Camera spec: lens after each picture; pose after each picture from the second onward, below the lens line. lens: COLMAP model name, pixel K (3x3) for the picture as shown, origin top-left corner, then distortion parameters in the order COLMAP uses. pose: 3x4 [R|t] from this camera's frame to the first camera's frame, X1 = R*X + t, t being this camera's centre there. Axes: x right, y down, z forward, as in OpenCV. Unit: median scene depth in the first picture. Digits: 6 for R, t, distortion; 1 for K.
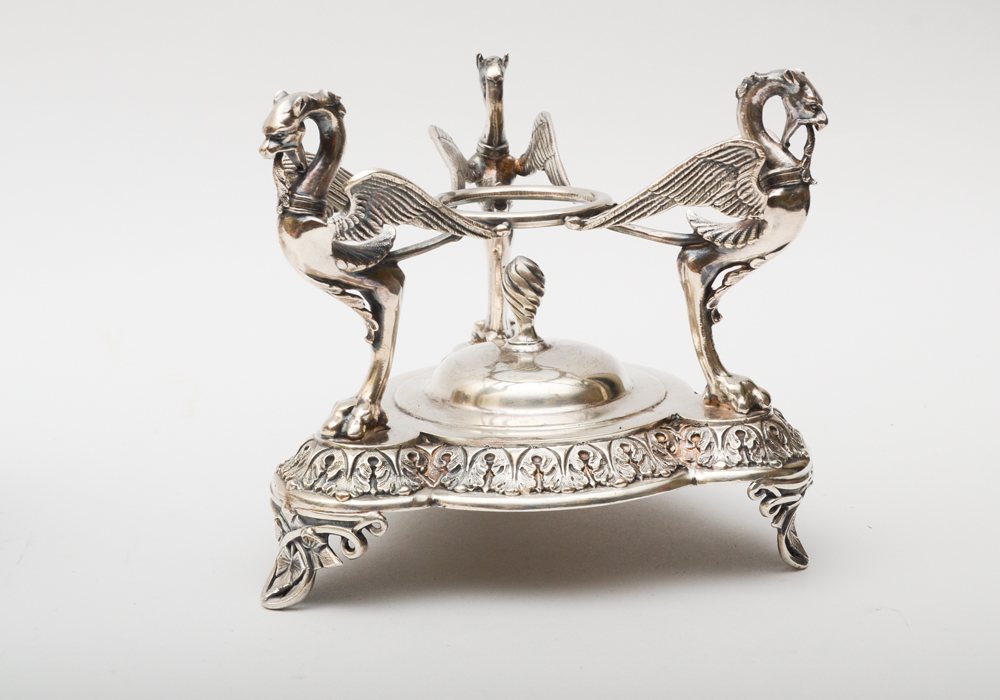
lens RADIAL K [[1653.7, 0, 501.3], [0, 1653.7, 344.1], [0, 0, 1]] dist [-0.028563, 0.000000]
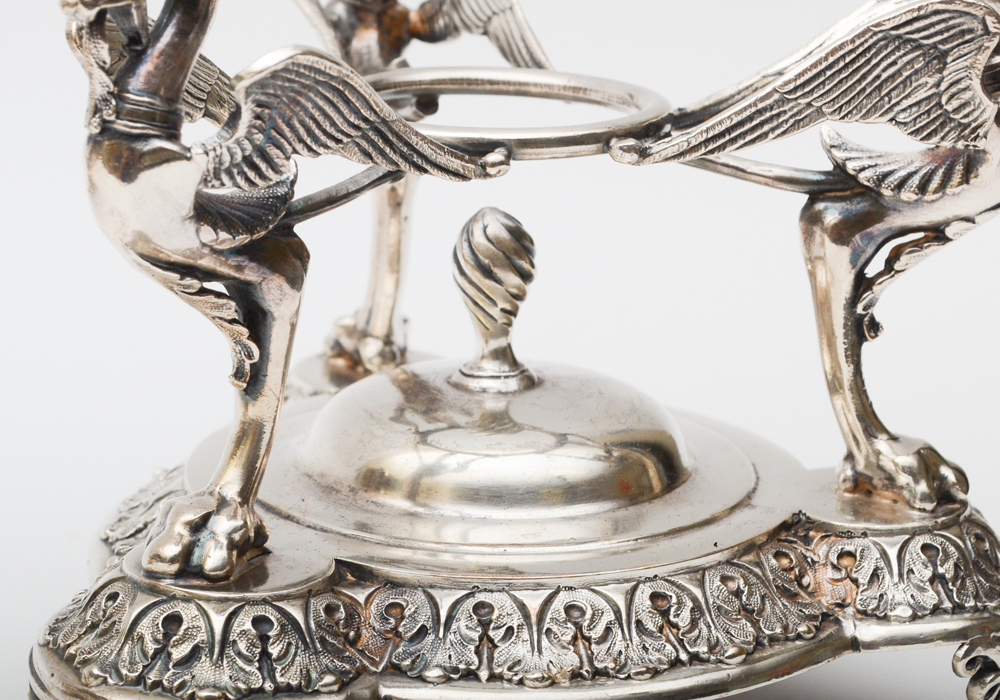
lens RADIAL K [[2746.6, 0, 501.8], [0, 2746.6, 340.3], [0, 0, 1]] dist [0.029378, 0.000000]
pose [[0.980110, -0.002753, 0.198438, -0.169969], [-0.002851, 0.999605, 0.027948, -0.038783], [-0.198436, -0.027958, 0.979715, 0.166949]]
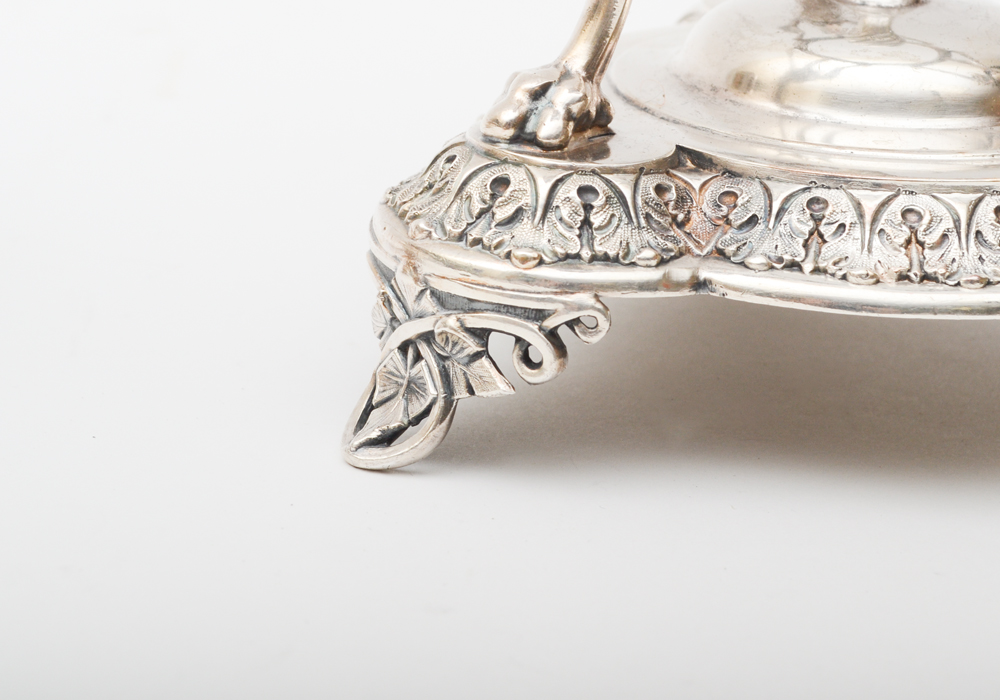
lens RADIAL K [[2746.6, 0, 492.4], [0, 2746.6, 342.8], [0, 0, 1]] dist [0.029378, 0.000000]
pose [[0.996660, 0.079185, -0.019957, -0.085231], [-0.076601, 0.991243, 0.107561, 0.027840], [0.028299, -0.105673, 0.993998, 0.163828]]
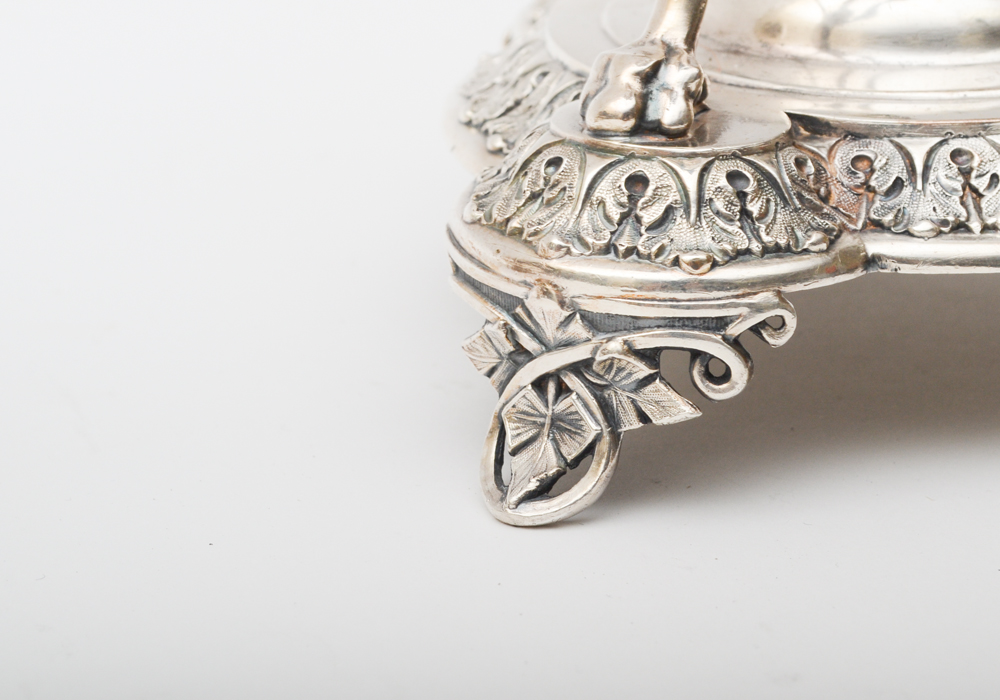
lens RADIAL K [[2746.6, 0, 498.2], [0, 2746.6, 352.0], [0, 0, 1]] dist [0.029378, 0.000000]
pose [[0.964479, -0.076648, 0.252794, -0.327880], [0.044483, 0.990438, 0.130592, 0.016717], [-0.260387, -0.114708, 0.958666, 0.295841]]
